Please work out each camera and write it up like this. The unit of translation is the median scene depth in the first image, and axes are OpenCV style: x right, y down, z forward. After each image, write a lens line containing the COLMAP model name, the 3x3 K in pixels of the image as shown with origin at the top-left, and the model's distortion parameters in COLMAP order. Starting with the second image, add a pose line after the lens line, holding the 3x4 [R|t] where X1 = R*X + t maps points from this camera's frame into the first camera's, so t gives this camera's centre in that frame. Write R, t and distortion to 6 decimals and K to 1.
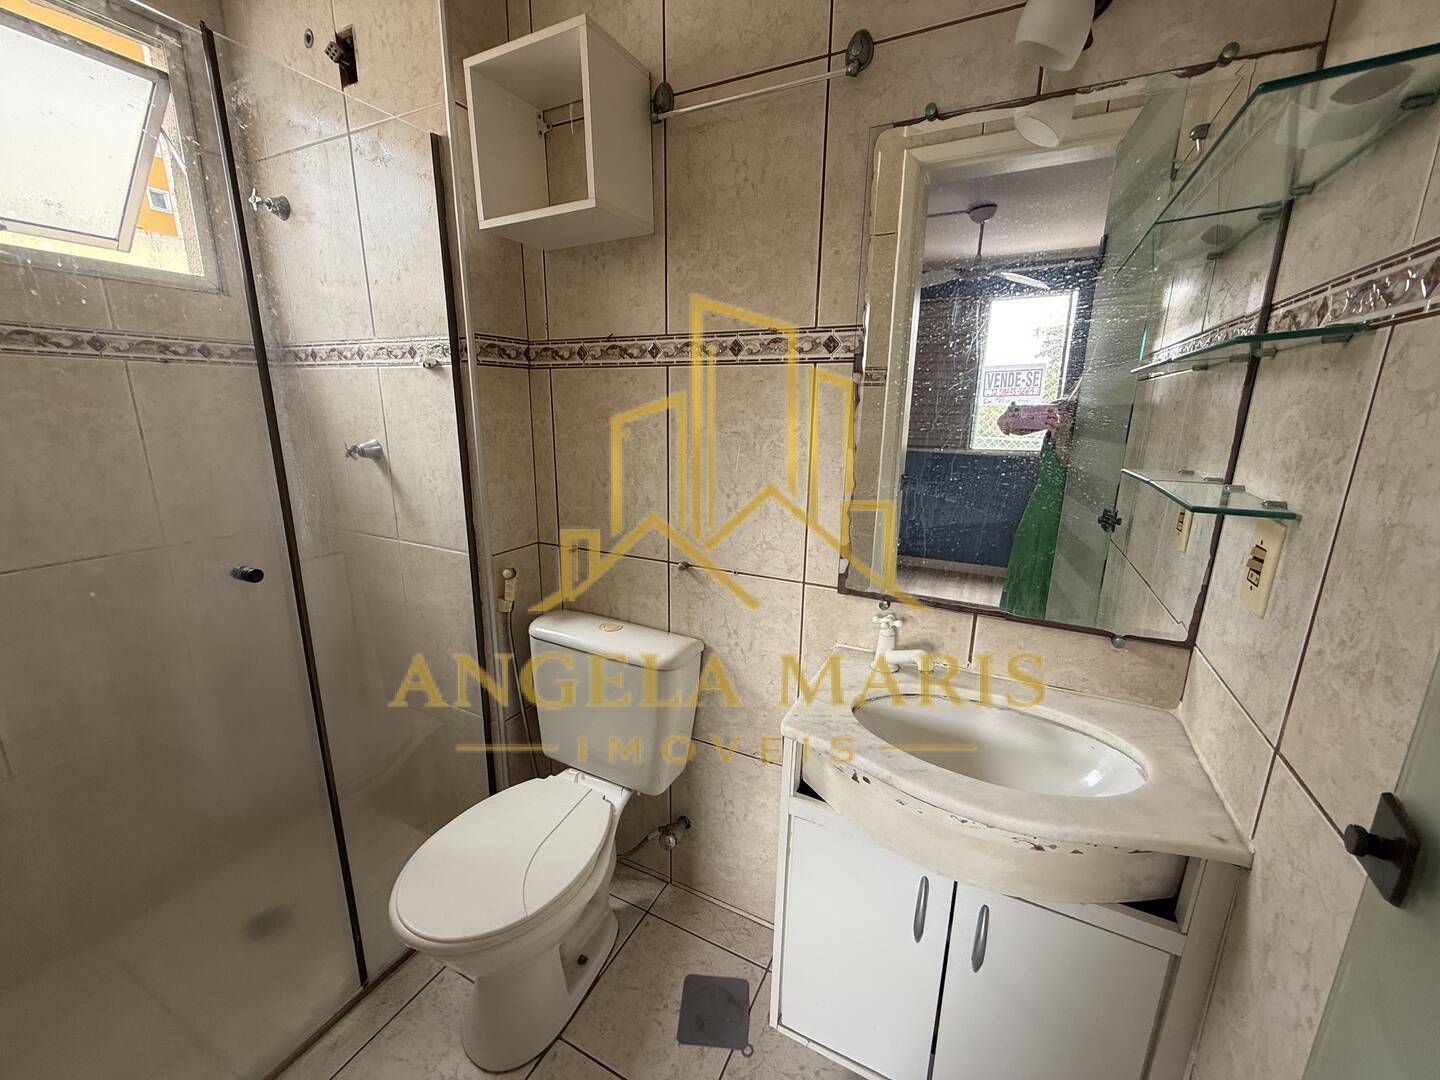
lens RADIAL K [[571.9, 0, 717.6], [0, 571.9, 535.2], [0, 0, 1]] dist [-0.000332, 0.000277]
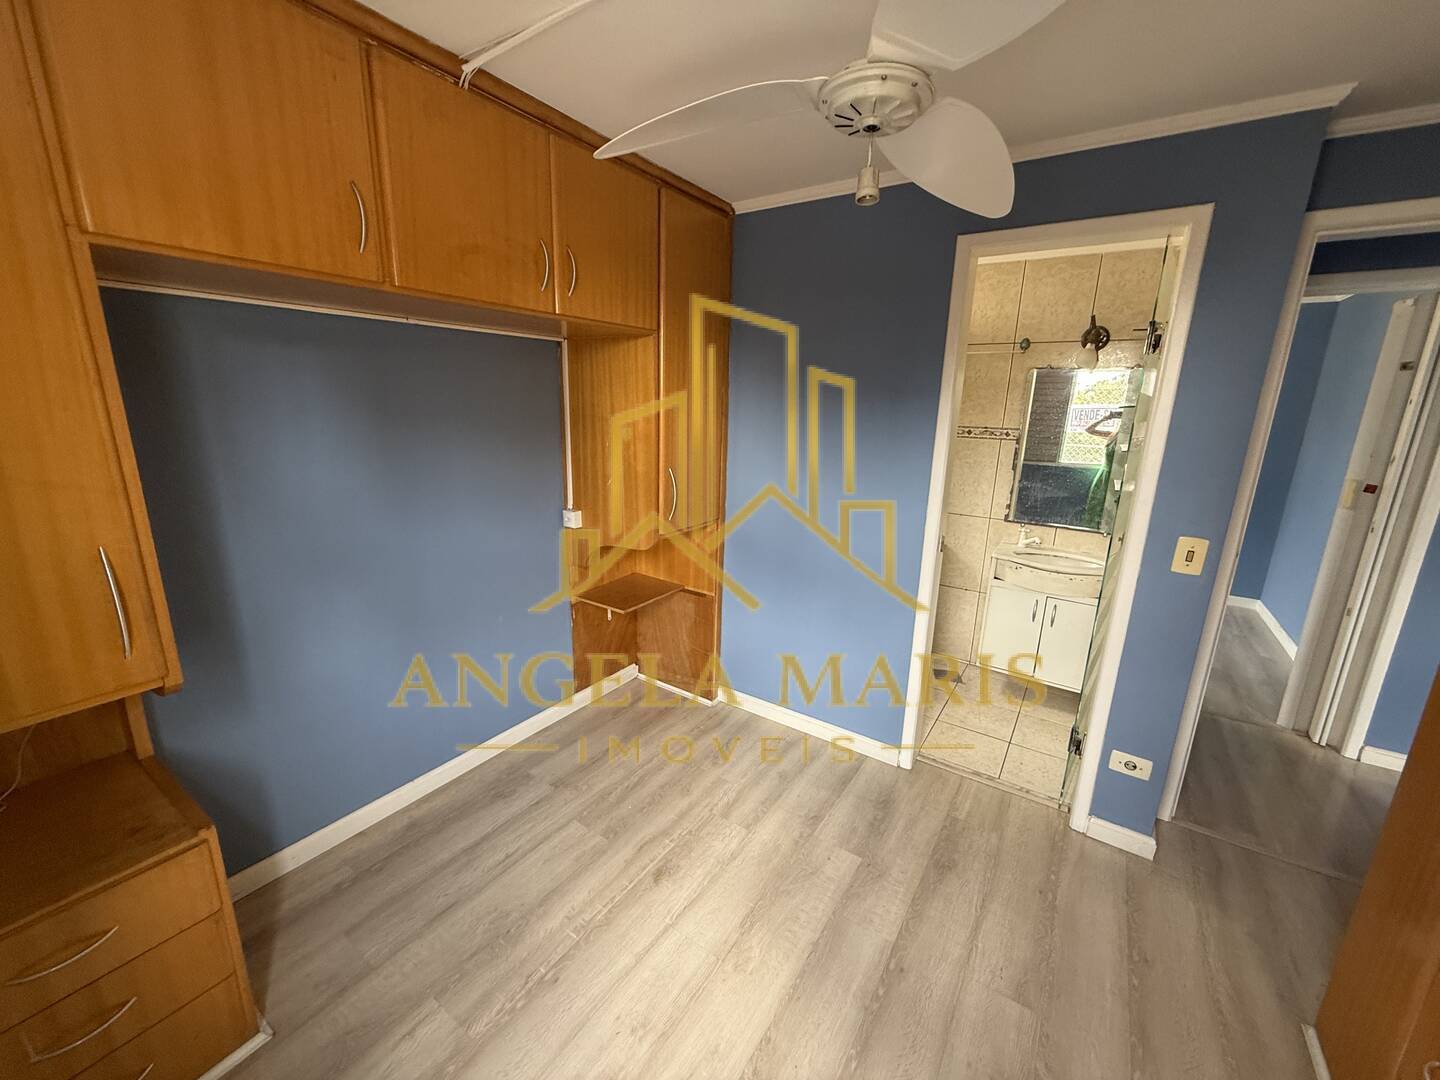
lens RADIAL K [[571.9, 0, 721.0], [0, 571.9, 529.6], [0, 0, 1]] dist [-0.000332, 0.000277]
pose [[0.992420, 0.044422, -0.114585, -0.831730], [-0.044434, 0.999009, 0.002450, 0.192885], [0.114581, 0.002660, 0.993410, -1.909505]]
